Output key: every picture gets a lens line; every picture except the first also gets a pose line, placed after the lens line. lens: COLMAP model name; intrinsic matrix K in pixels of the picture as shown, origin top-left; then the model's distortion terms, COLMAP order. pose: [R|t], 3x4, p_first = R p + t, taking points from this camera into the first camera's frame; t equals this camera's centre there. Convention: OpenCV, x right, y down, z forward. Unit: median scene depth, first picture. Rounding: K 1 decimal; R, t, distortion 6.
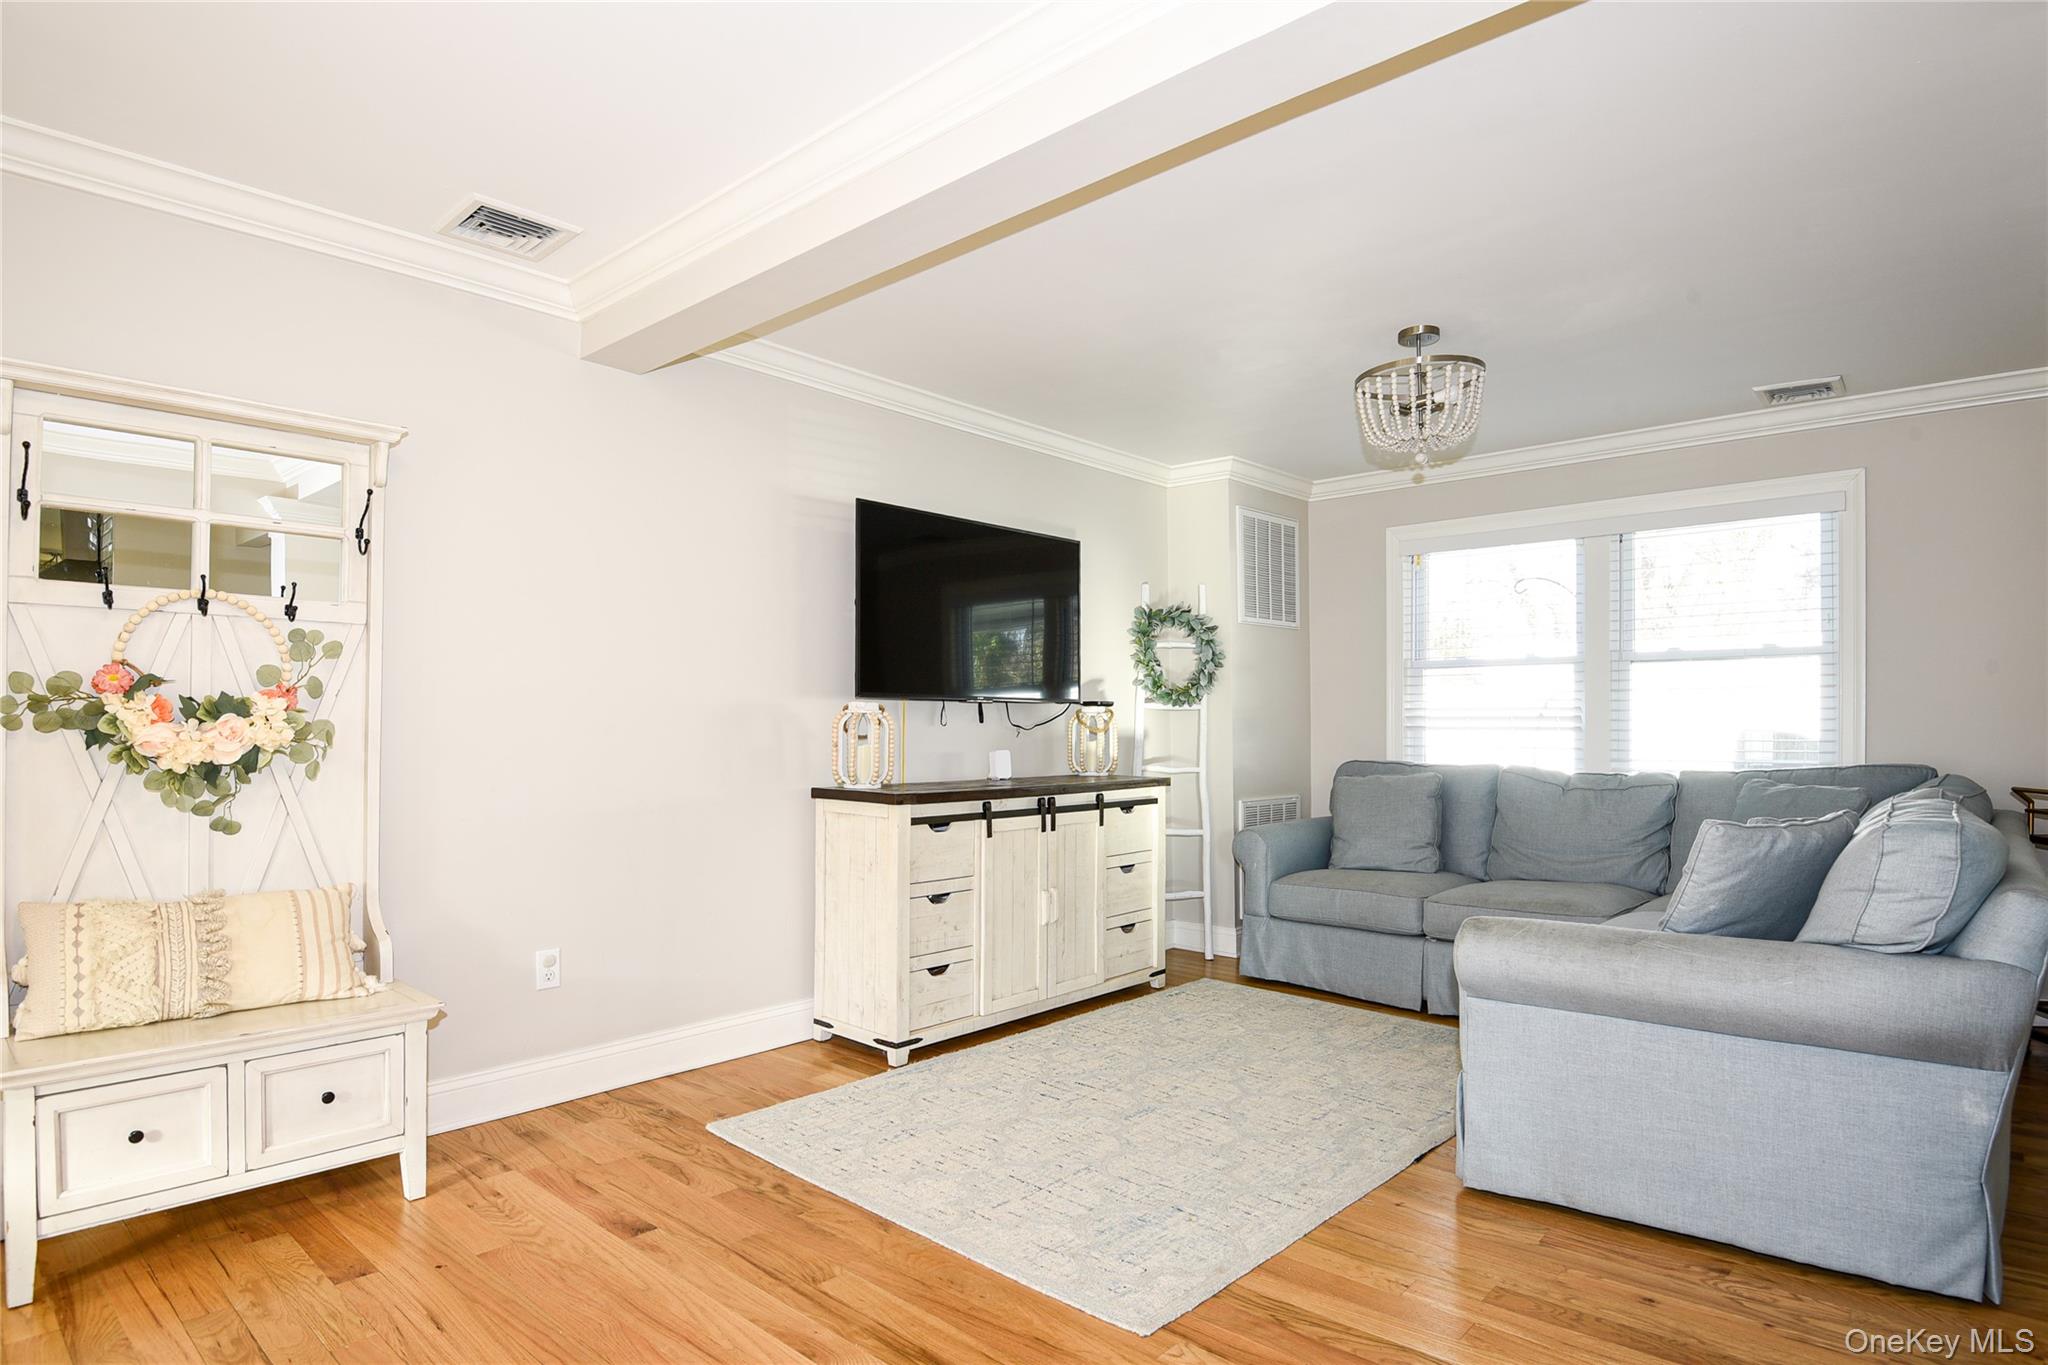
lens RADIAL K [[1234.2, 0, 1043.9], [0, 1234.2, 729.2], [0, 0, 1]] dist [0.015694, -0.041233]
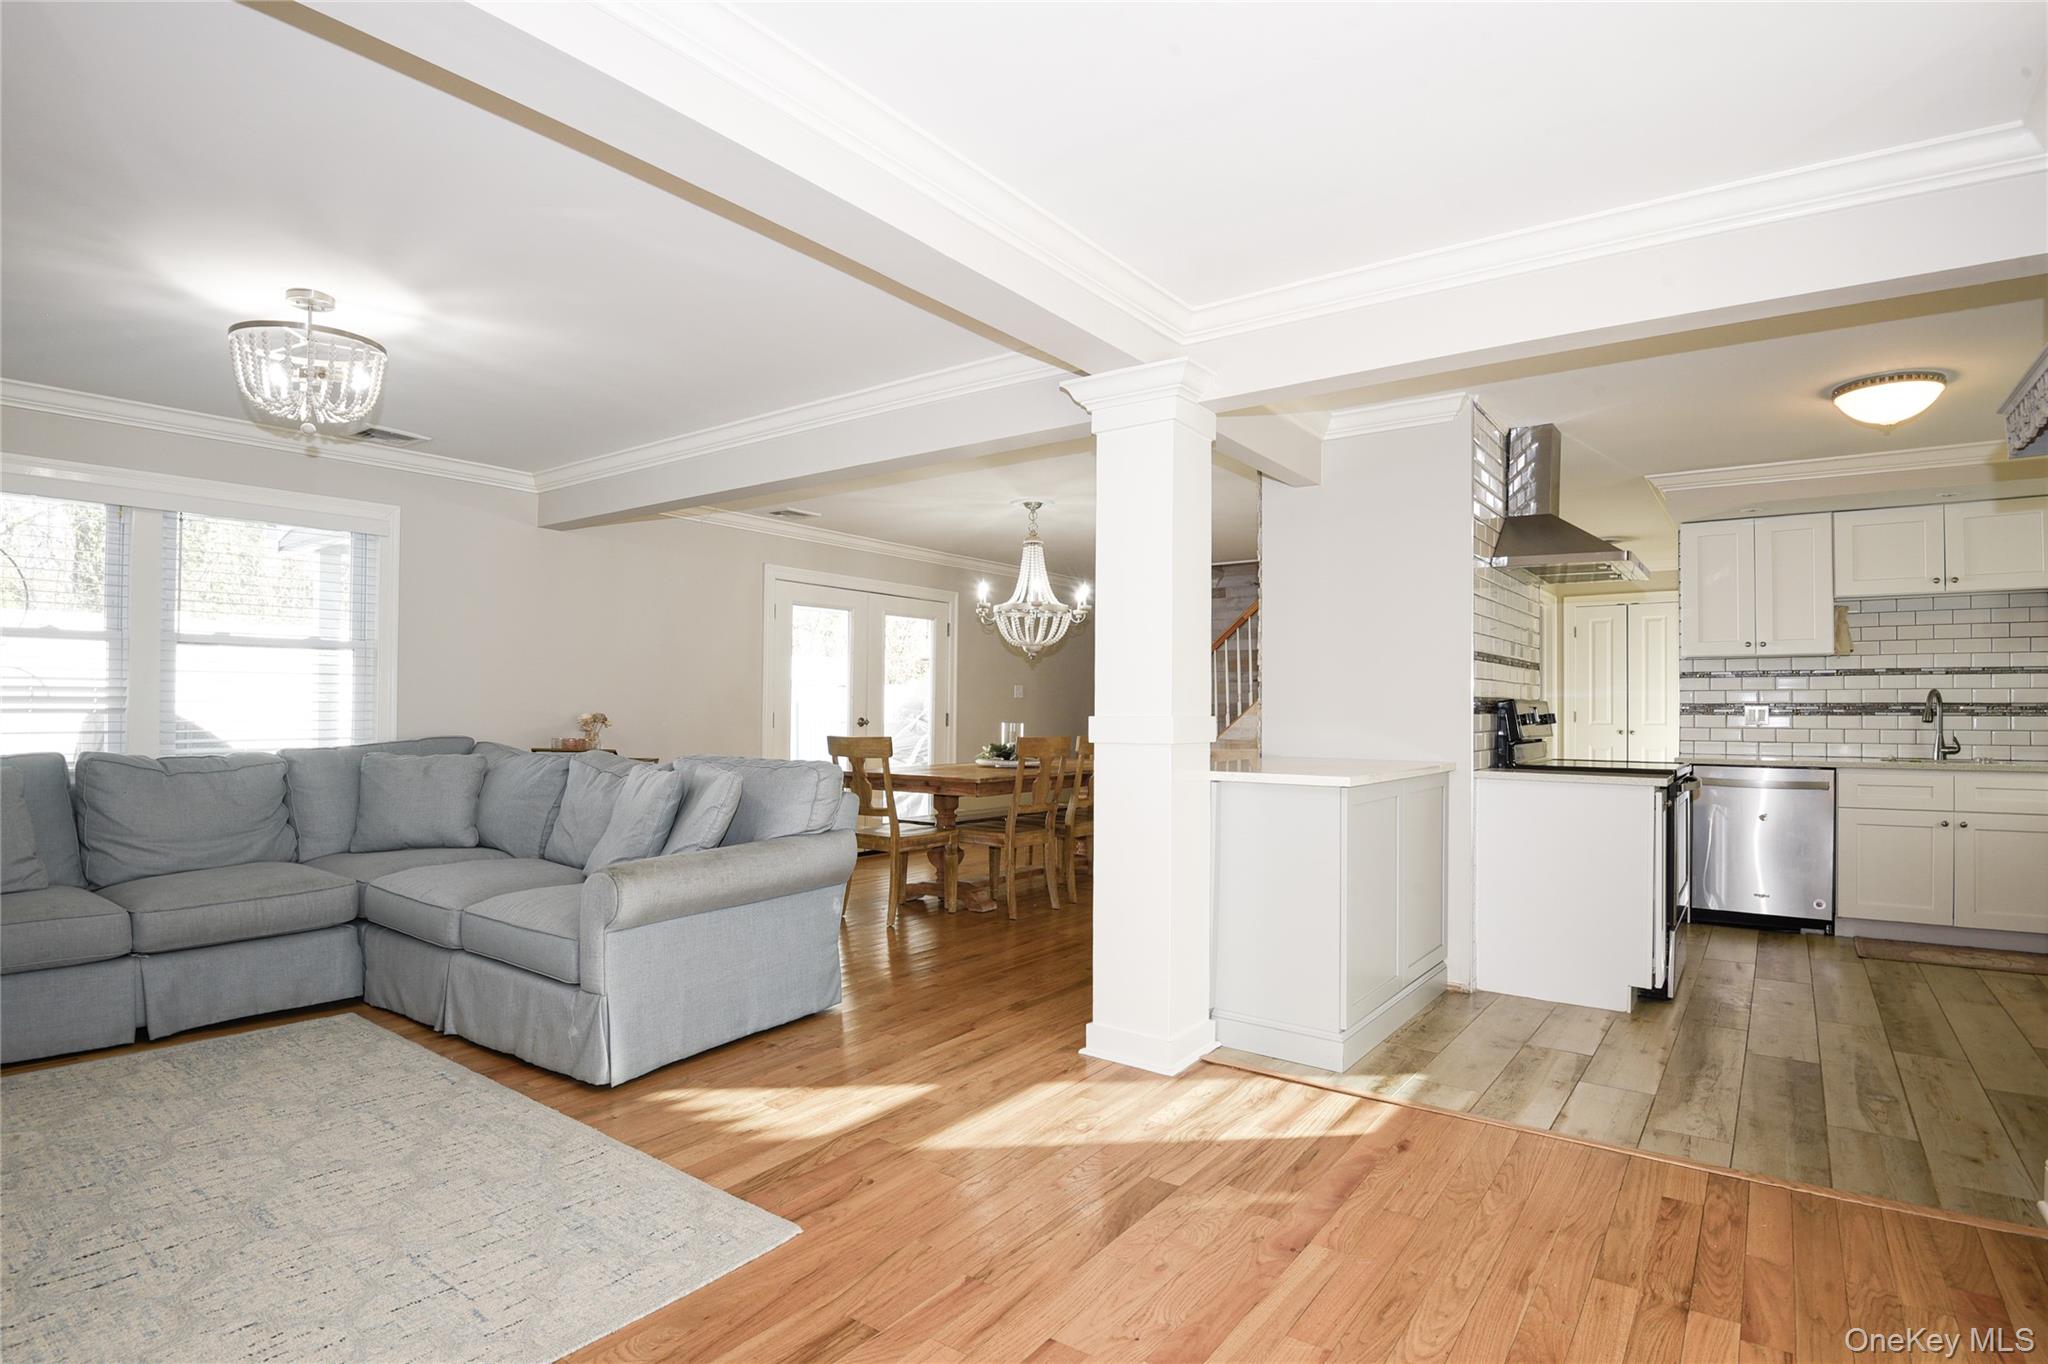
lens RADIAL K [[1063.9, 0, 1048.1], [0, 1063.9, 697.3], [0, 0, 1]] dist [-0.013225, -0.017421]
pose [[-0.176234, 0.003866, 0.984341, -0.610074], [-0.004600, 0.999978, -0.004751, -0.011531], [-0.984338, -0.005365, -0.176212, 0.602539]]
